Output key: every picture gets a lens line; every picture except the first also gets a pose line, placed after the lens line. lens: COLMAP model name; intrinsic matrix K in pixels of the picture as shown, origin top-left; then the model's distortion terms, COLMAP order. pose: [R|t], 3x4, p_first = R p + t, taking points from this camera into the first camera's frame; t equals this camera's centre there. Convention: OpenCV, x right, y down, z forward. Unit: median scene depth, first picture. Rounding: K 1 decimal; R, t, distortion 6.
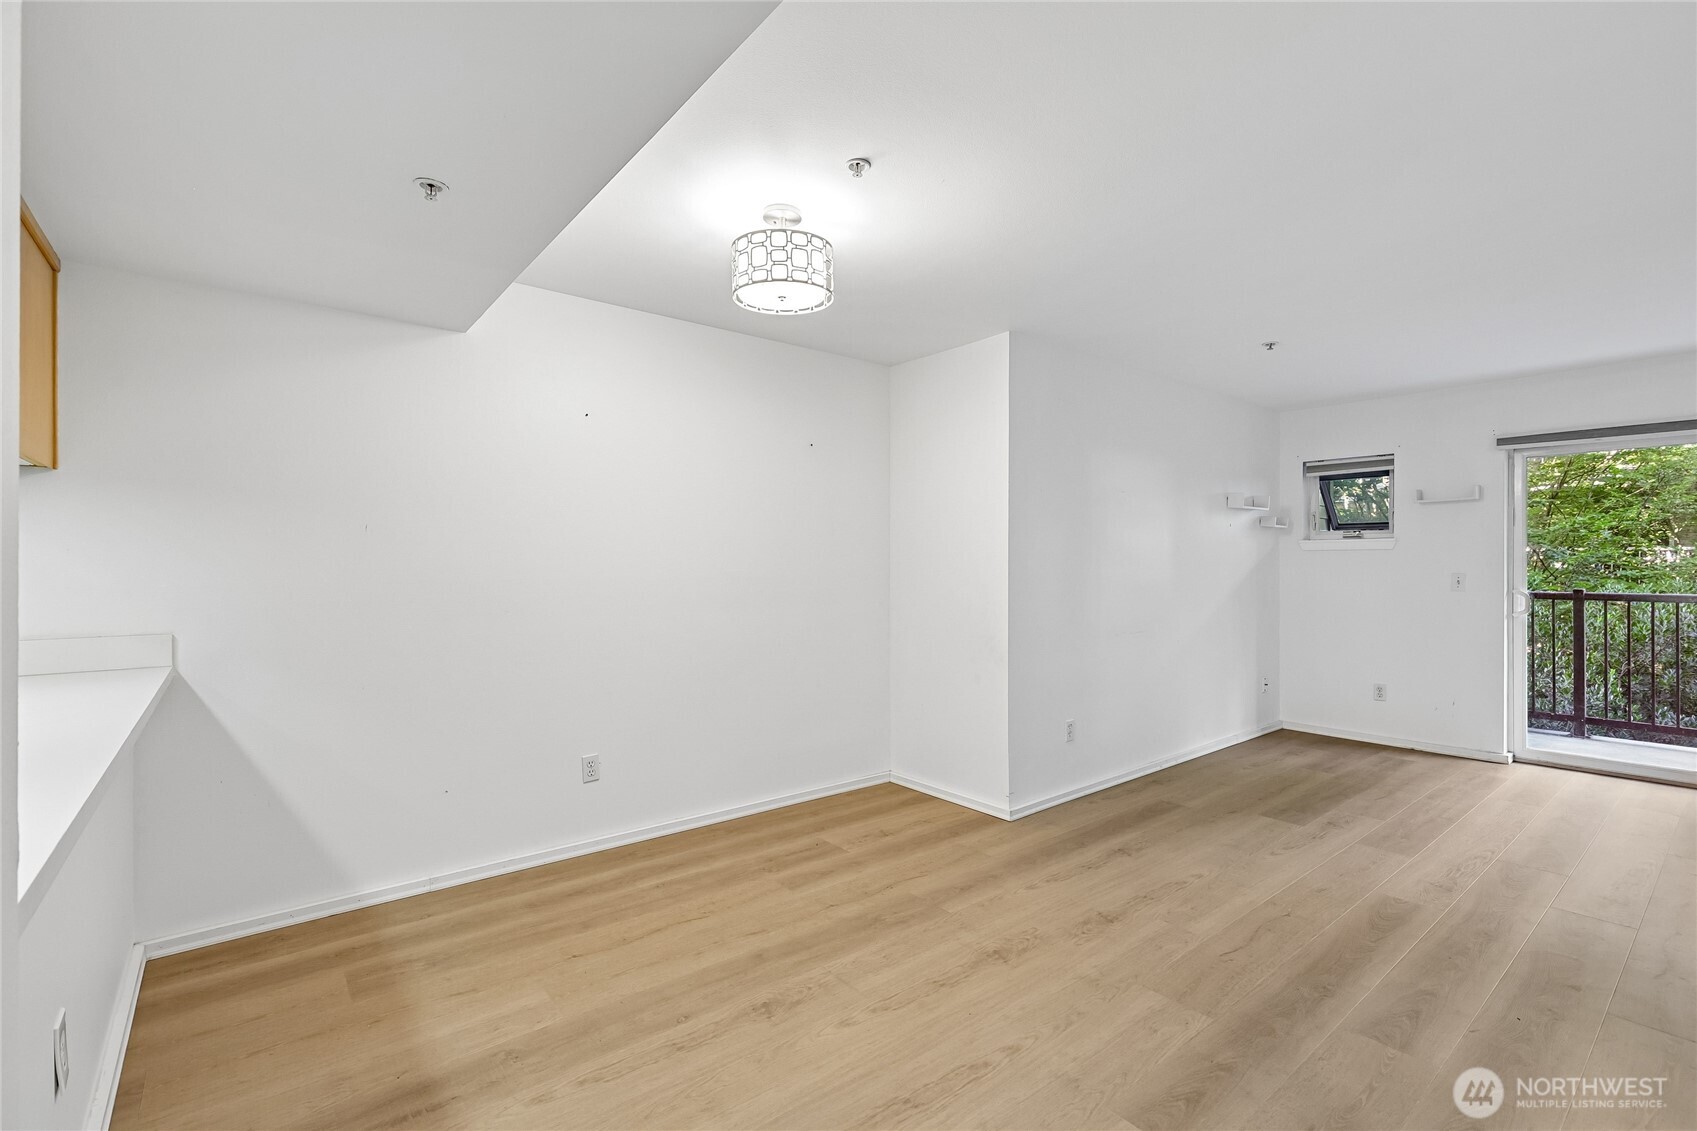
lens RADIAL K [[753.8, 0, 859.7], [0, 753.8, 565.8], [0, 0, 1]] dist [-0.000304, 0.001597]
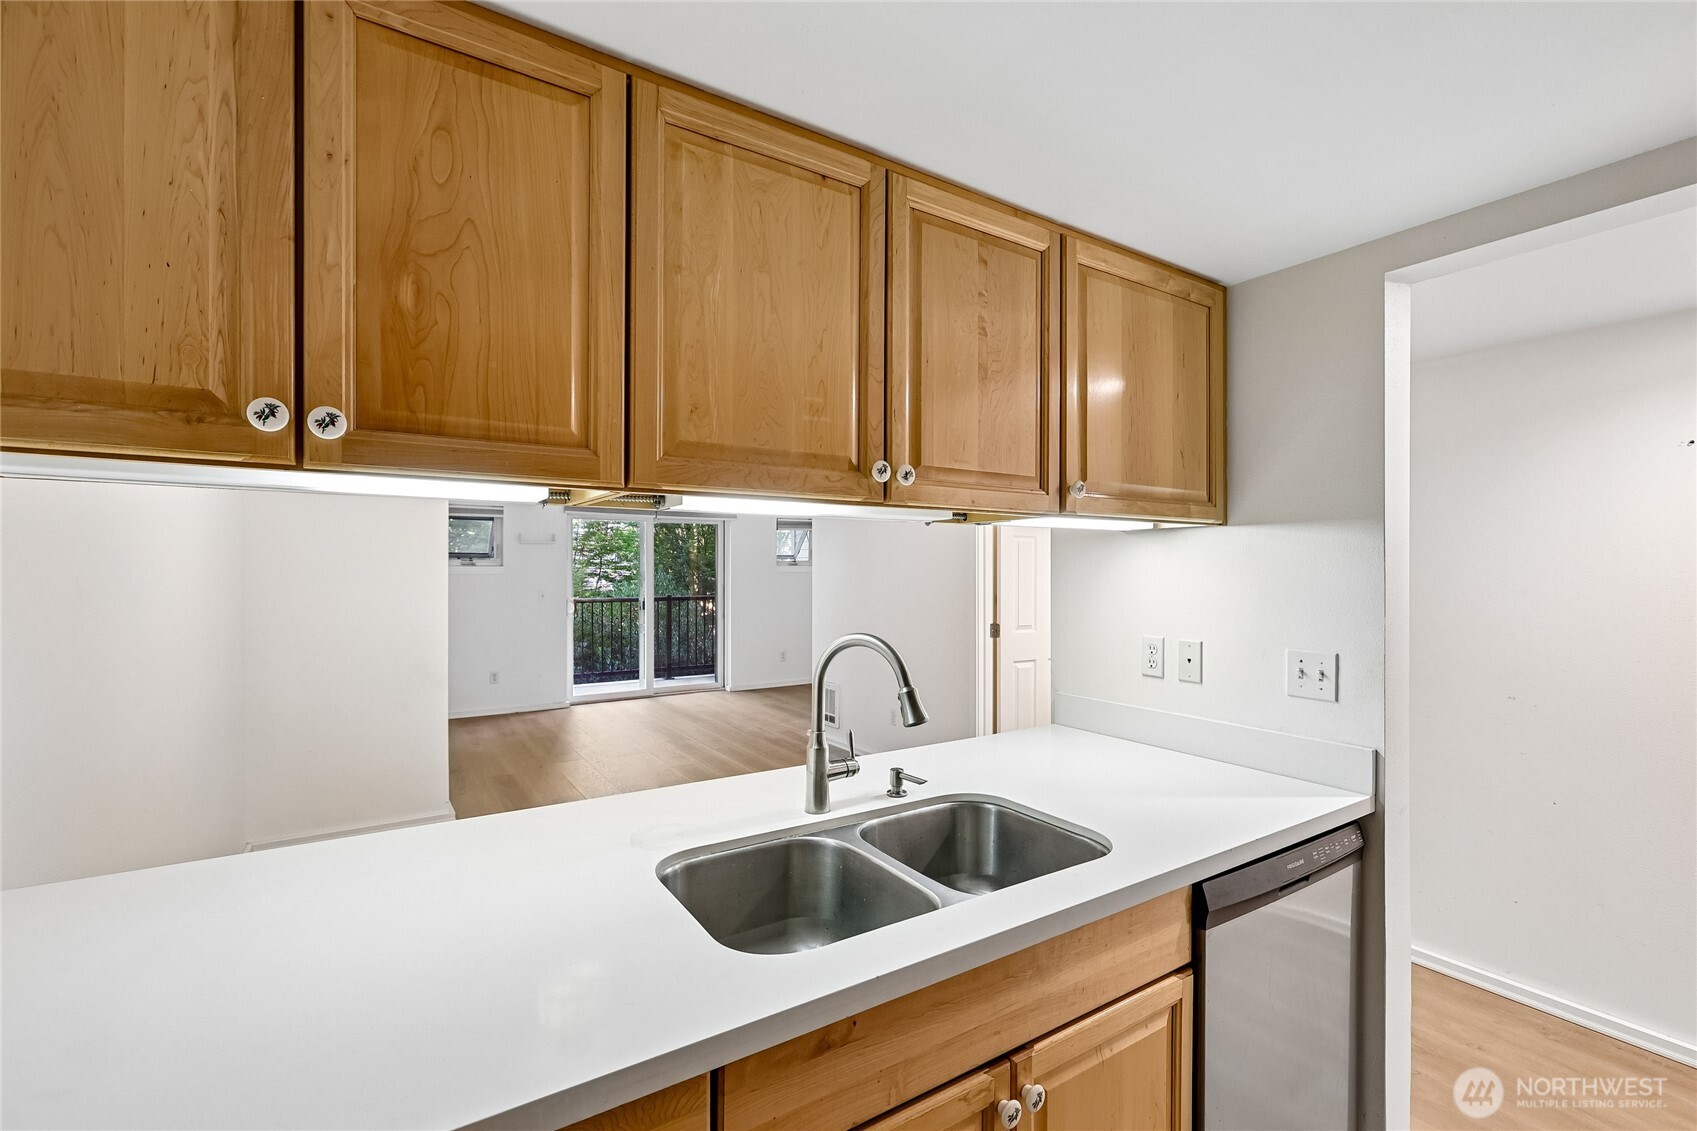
lens RADIAL K [[753.8, 0, 859.7], [0, 753.8, 565.8], [0, 0, 1]] dist [-0.000304, 0.001597]
pose [[0.104987, 0.002578, 0.994470, -1.103905], [-0.000152, 0.999997, -0.002577, -0.060546], [-0.994474, 0.000119, 0.104987, 0.332701]]
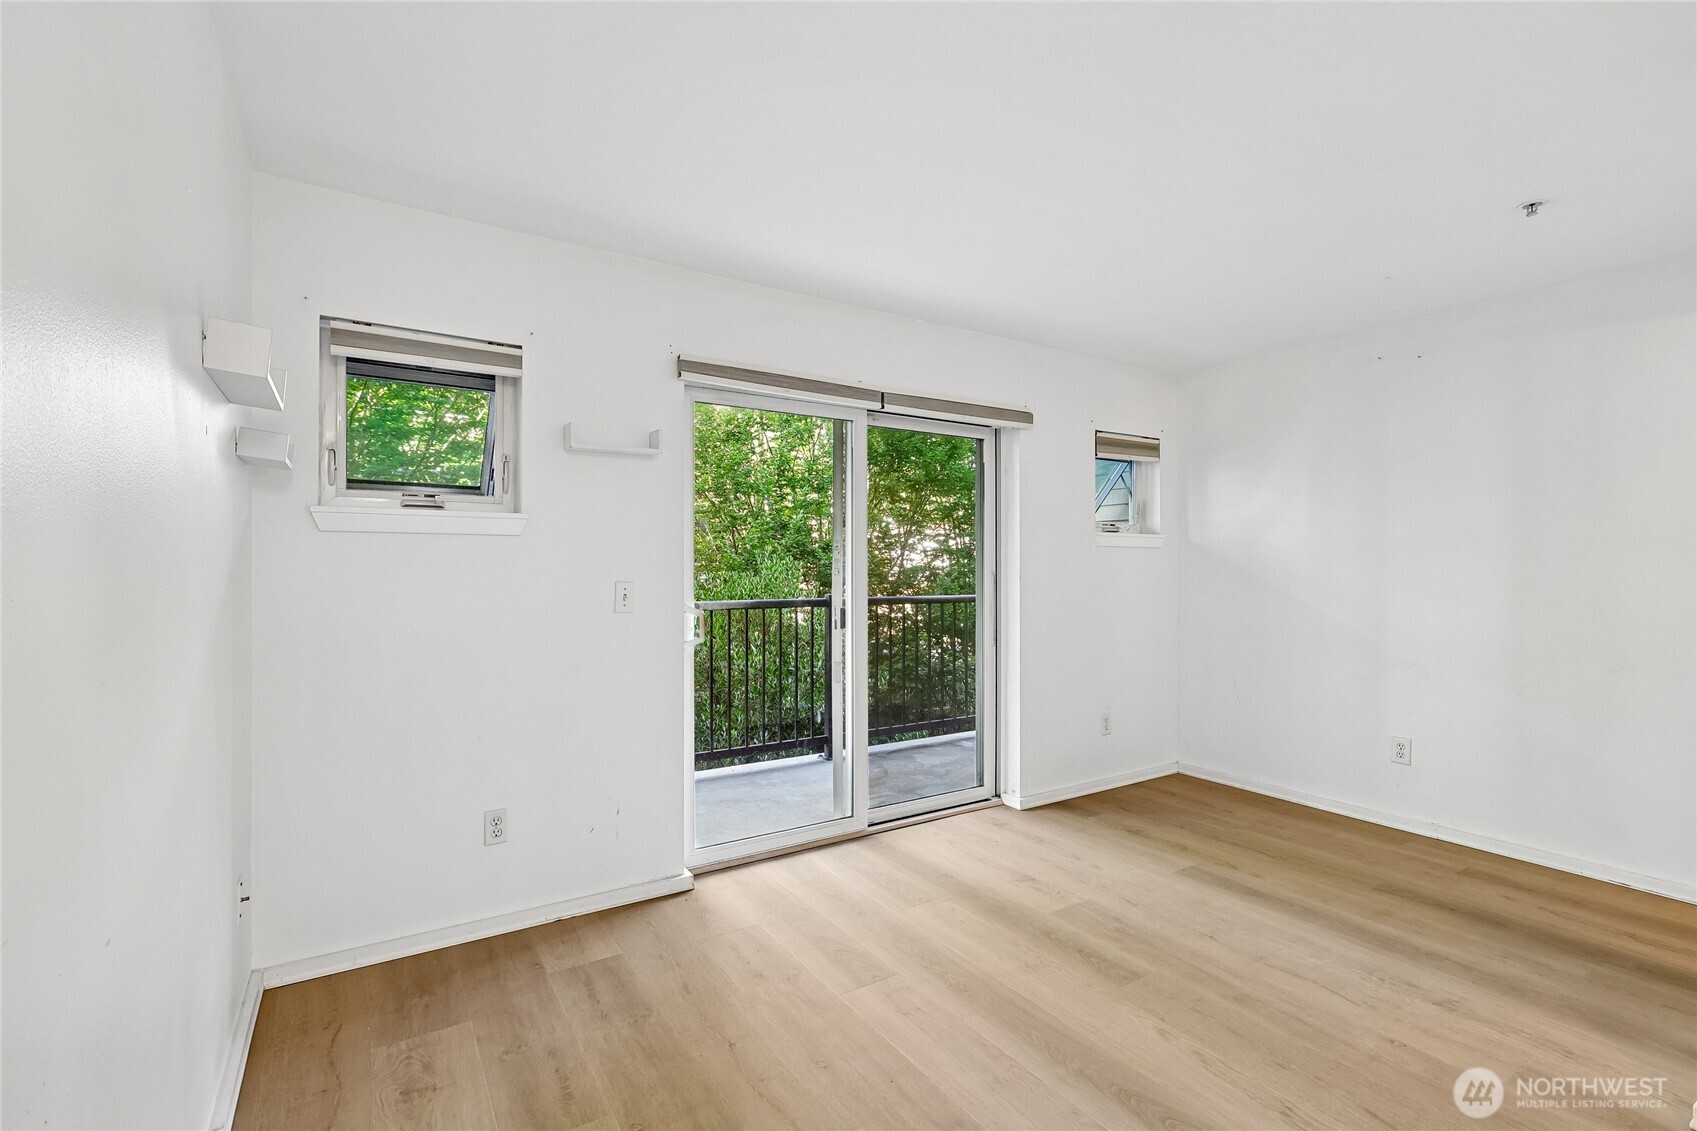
lens RADIAL K [[776.7, 0, 860.0], [0, 776.7, 564.6], [0, 0, 1]] dist [0.006046, 0.000921]
pose [[0.107113, 0.004867, 0.994235, 0.382325], [0.000084, 0.999988, -0.004904, 0.000704], [-0.994247, 0.000609, 0.107111, 1.271104]]
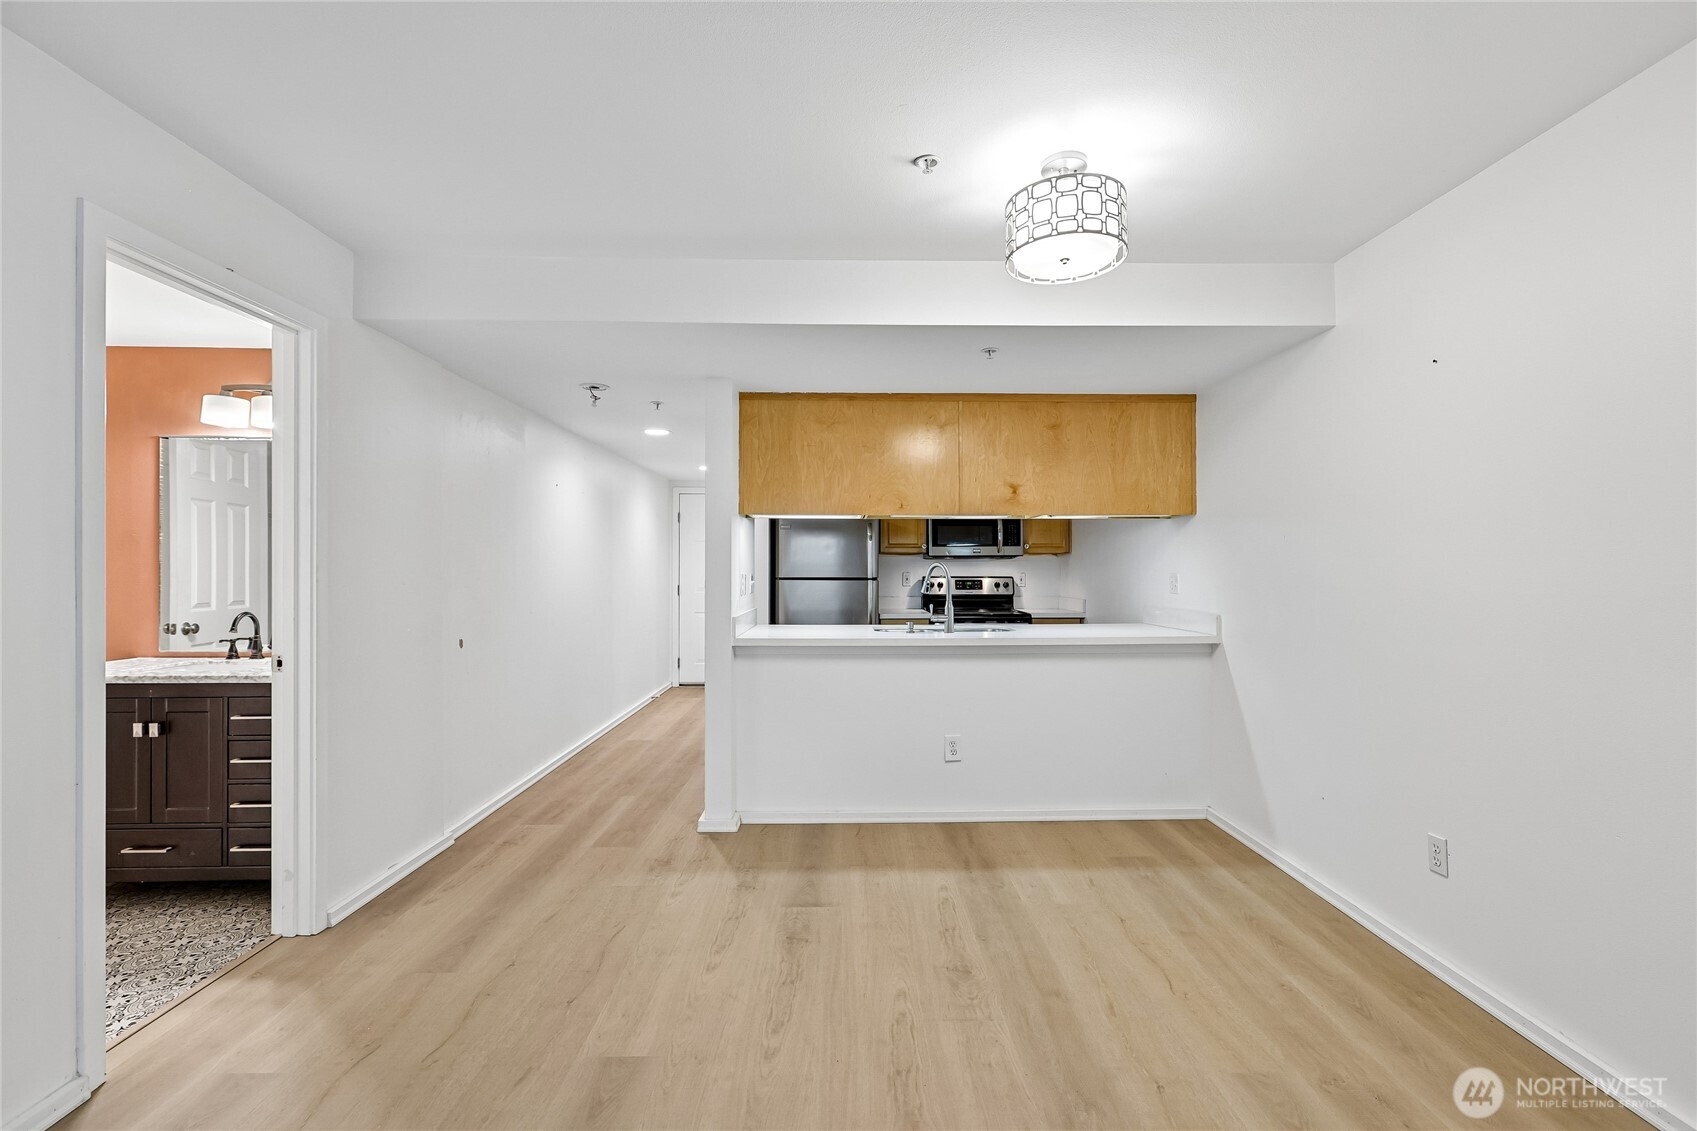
lens RADIAL K [[753.8, 0, 859.7], [0, 753.8, 565.8], [0, 0, 1]] dist [-0.000304, 0.001597]
pose [[-0.614798, -0.004553, -0.788671, 0.609051], [-0.001270, 0.999988, -0.004782, -0.000153], [0.788684, -0.001938, -0.614796, 1.131390]]
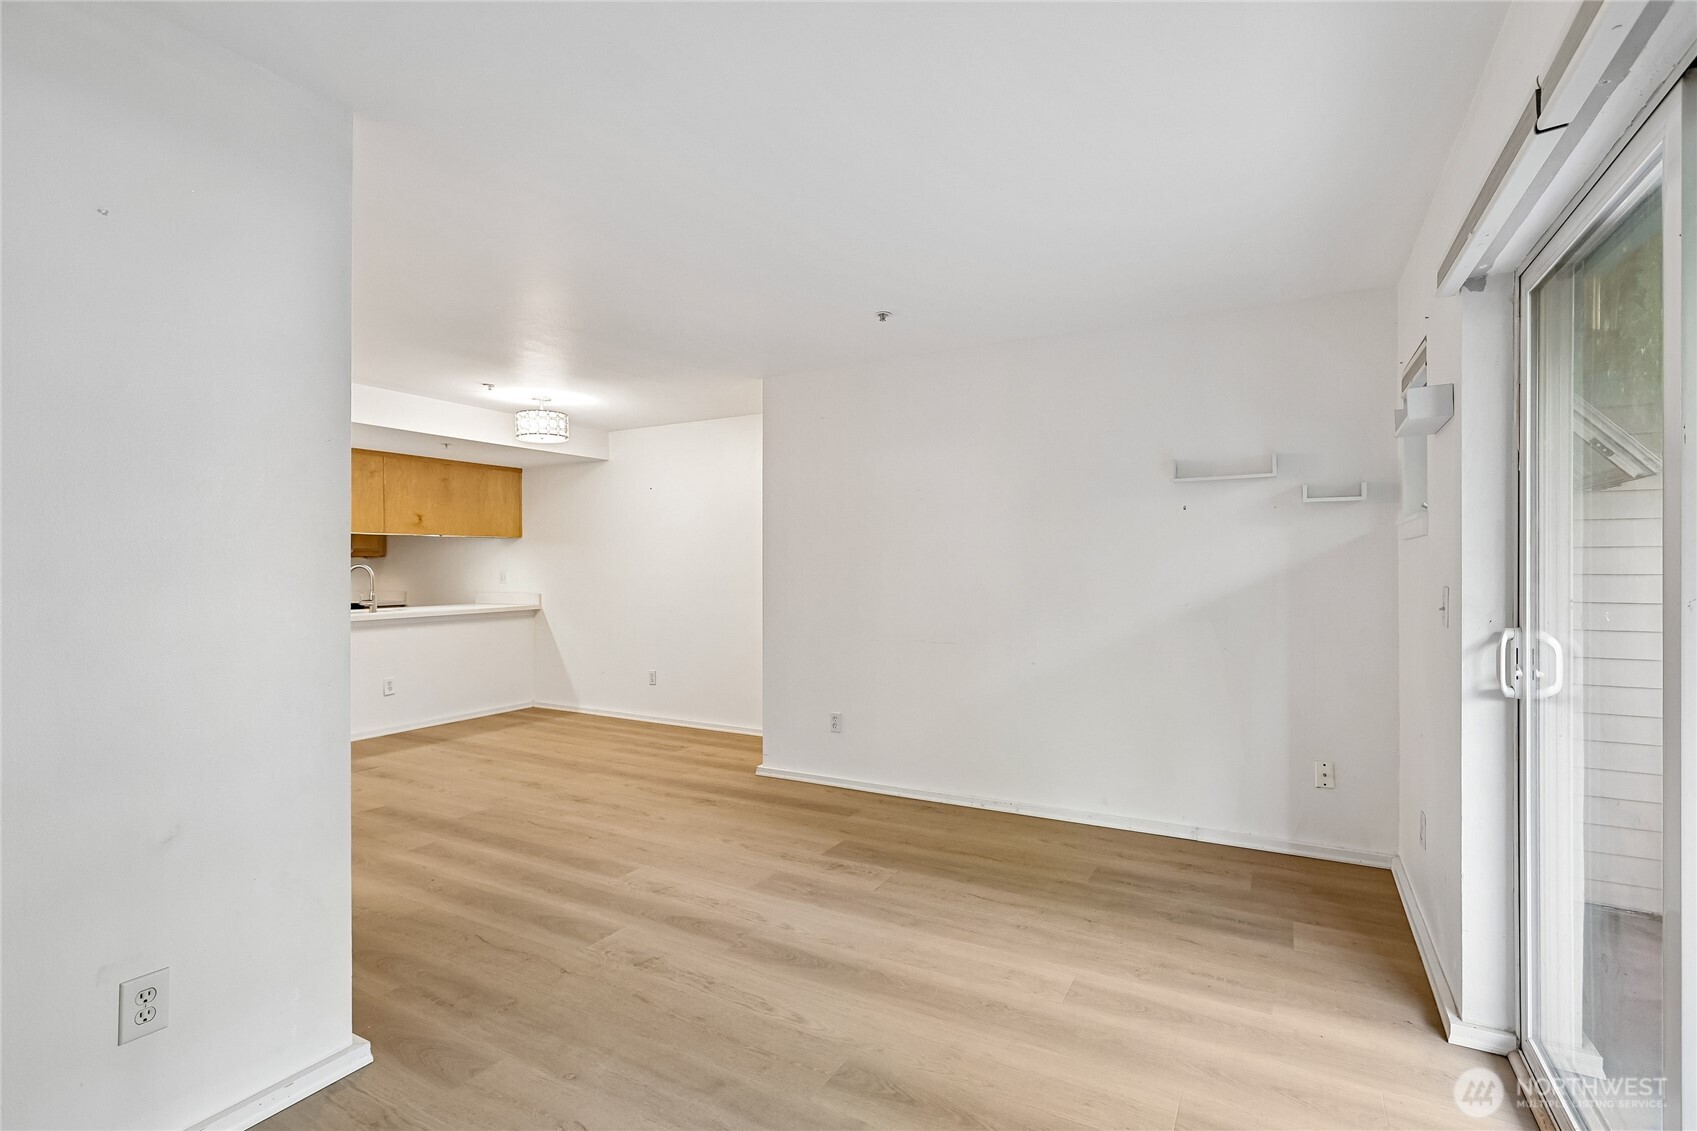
lens RADIAL K [[779.9, 0, 856.0], [0, 779.9, 564.8], [0, 0, 1]] dist [-0.001814, 0.000021]
pose [[0.367036, -0.003693, -0.930199, 1.825448], [0.002121, 0.999993, -0.003133, -0.003561], [0.930204, -0.000823, 0.367041, 0.853374]]
